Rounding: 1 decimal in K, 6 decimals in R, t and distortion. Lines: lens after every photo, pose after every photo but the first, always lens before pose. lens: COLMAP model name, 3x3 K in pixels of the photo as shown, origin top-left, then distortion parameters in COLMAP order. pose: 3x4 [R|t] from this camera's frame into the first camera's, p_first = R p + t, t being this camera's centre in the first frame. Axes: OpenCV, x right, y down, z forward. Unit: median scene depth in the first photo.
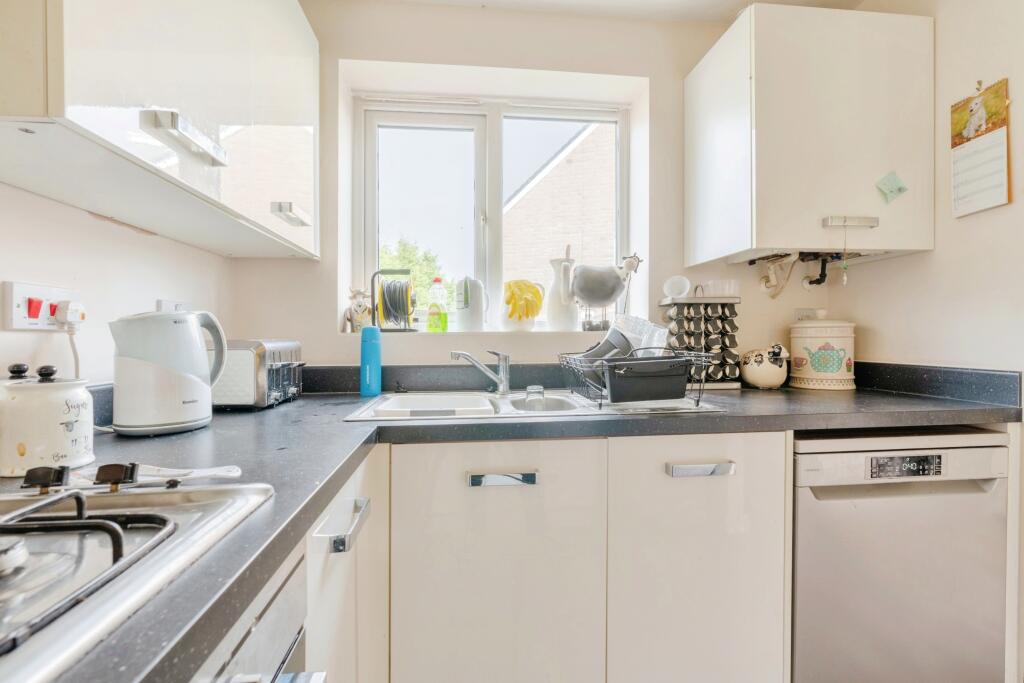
lens RADIAL K [[459.6, 0, 512.0], [0, 459.6, 341.5], [0, 0, 1]] dist [-0.001776, -0.000183]
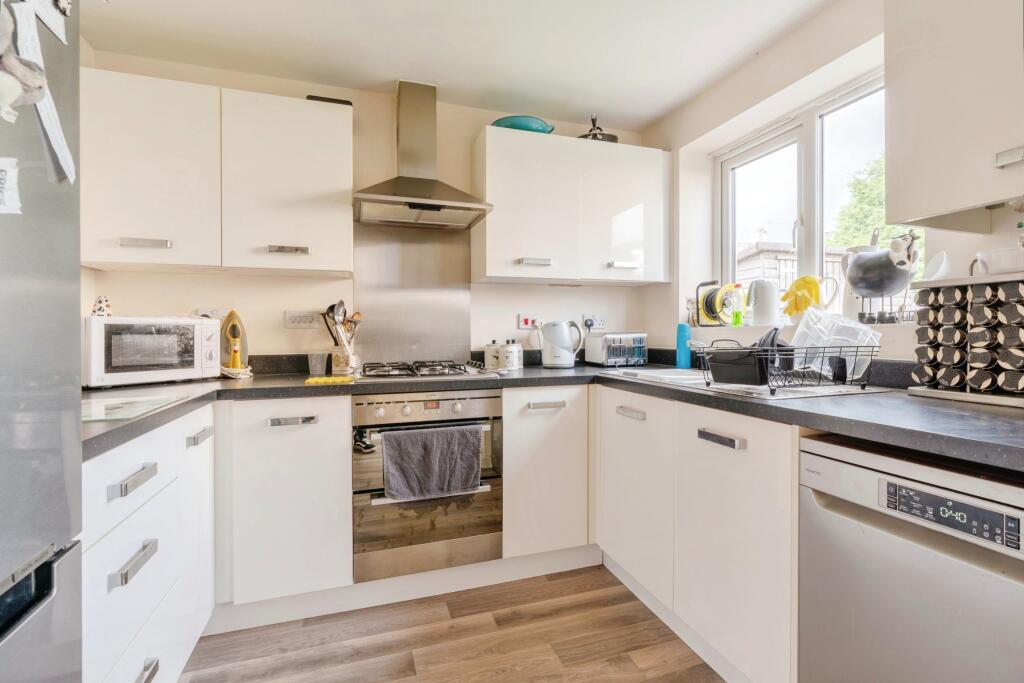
lens RADIAL K [[464.4, 0, 517.7], [0, 464.4, 336.2], [0, 0, 1]] dist [-0.002771, -0.000368]
pose [[0.218828, 0.012009, -0.975689, 0.995453], [-0.005212, 0.999924, 0.011138, -0.005533], [0.975749, 0.002648, 0.218874, 0.131699]]
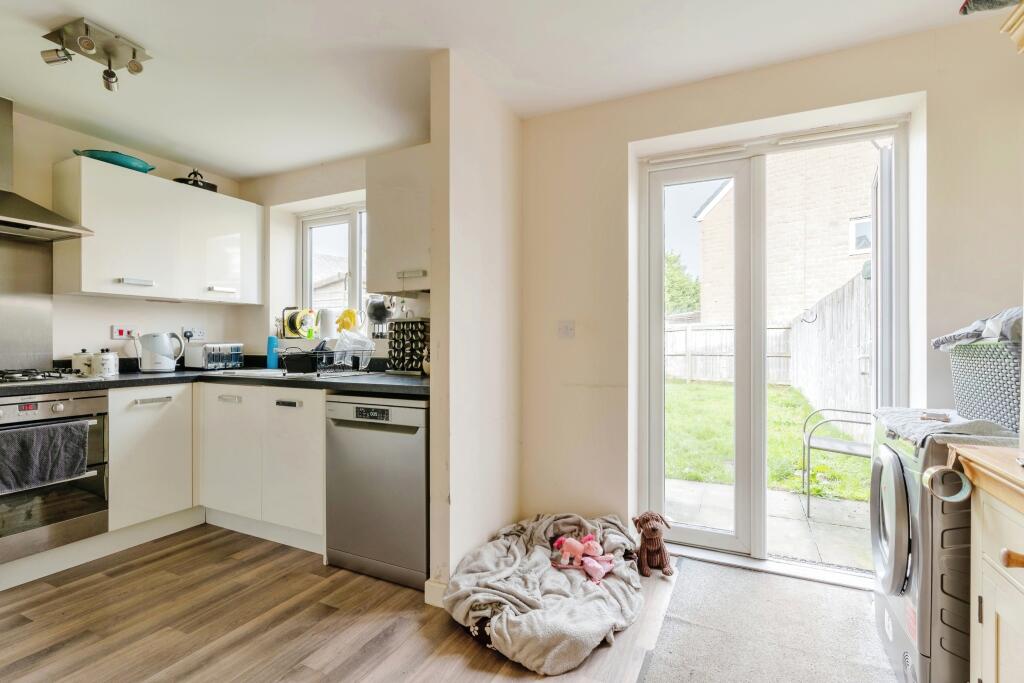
lens RADIAL K [[475.1, 0, 521.8], [0, 475.1, 345.8], [0, 0, 1]] dist [-0.002091, -0.000631]
pose [[0.851696, 0.011015, -0.523920, 1.664453], [-0.010110, 0.999938, 0.004587, -0.010485], [0.523939, 0.001391, 0.851755, -0.217419]]
